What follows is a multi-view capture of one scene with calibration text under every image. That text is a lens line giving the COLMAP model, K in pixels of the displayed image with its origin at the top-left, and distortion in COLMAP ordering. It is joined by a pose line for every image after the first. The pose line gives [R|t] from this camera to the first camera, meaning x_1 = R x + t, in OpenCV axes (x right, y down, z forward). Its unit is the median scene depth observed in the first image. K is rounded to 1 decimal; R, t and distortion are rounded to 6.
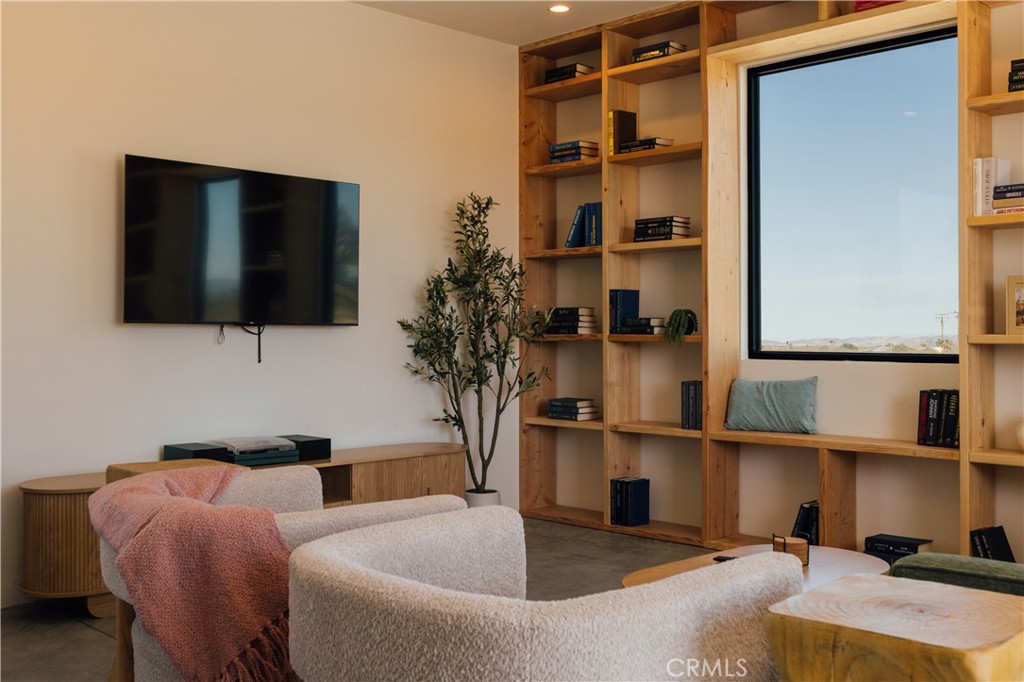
lens RADIAL K [[1057.1, 0, 476.5], [0, 1057.1, 318.1], [0, 0, 1]] dist [0.012794, 0.000000]
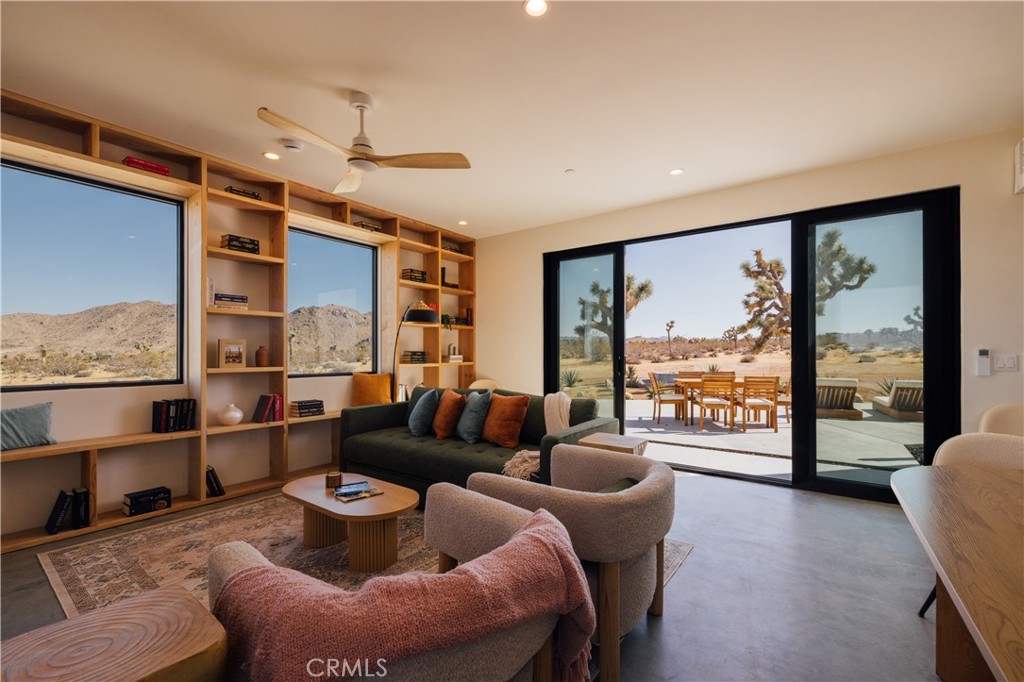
lens RADIAL K [[435.2, 0, 513.7], [0, 435.2, 351.8], [0, 0, 1]] dist [0.008364, -0.000151]
pose [[-0.183705, 0.003122, 0.982977, -0.318381], [-0.010796, 0.999928, -0.005194, -0.012807], [-0.982922, -0.011567, -0.183658, 0.457293]]
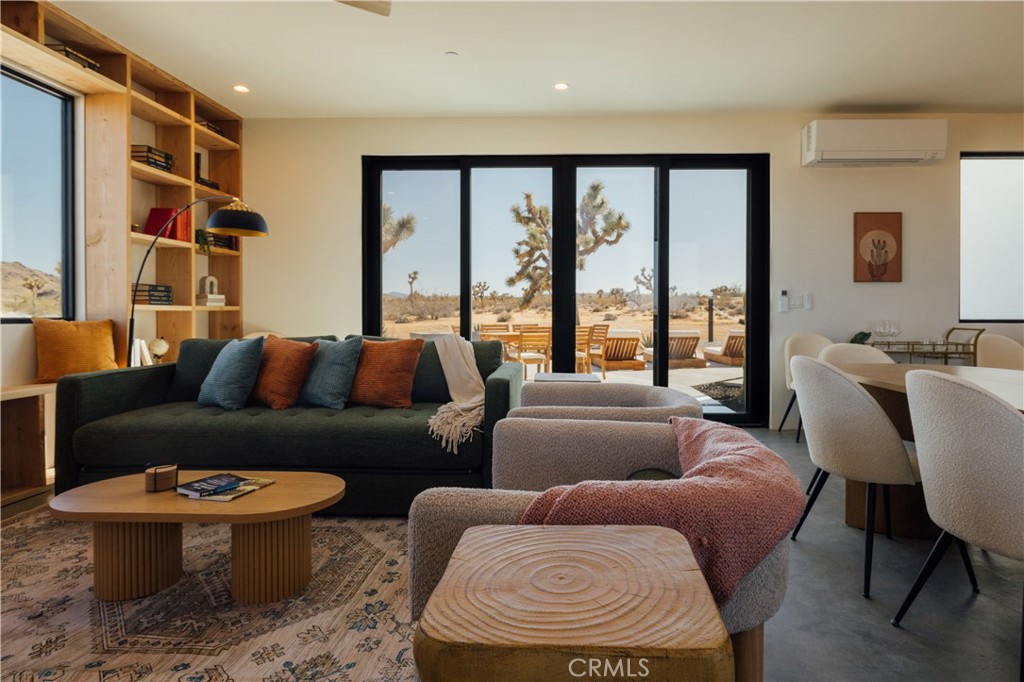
lens RADIAL K [[570.1, 0, 553.4], [0, 570.1, 315.9], [0, 0, 1]] dist [-0.001590, 0.002969]
pose [[-0.710120, -0.003505, 0.704072, -0.248477], [-0.009375, 0.999946, -0.004478, 0.021929], [-0.704018, -0.009781, -0.710115, 0.648670]]
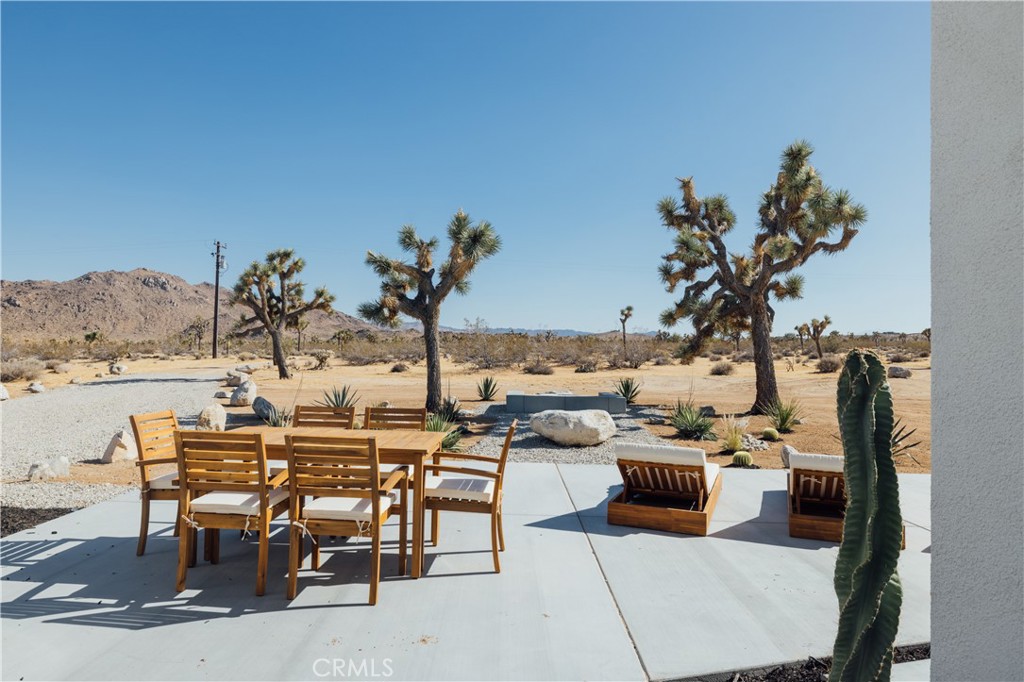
lens RADIAL K [[658.5, 0, 484.7], [0, 658.5, 327.0], [0, 0, 1]] dist [0.001147, -0.000349]
pose [[-0.261515, 0.032099, 0.964666, 0.103288], [-0.032329, 0.998595, -0.041992, -0.039750], [-0.964658, -0.042168, -0.260109, -0.413298]]
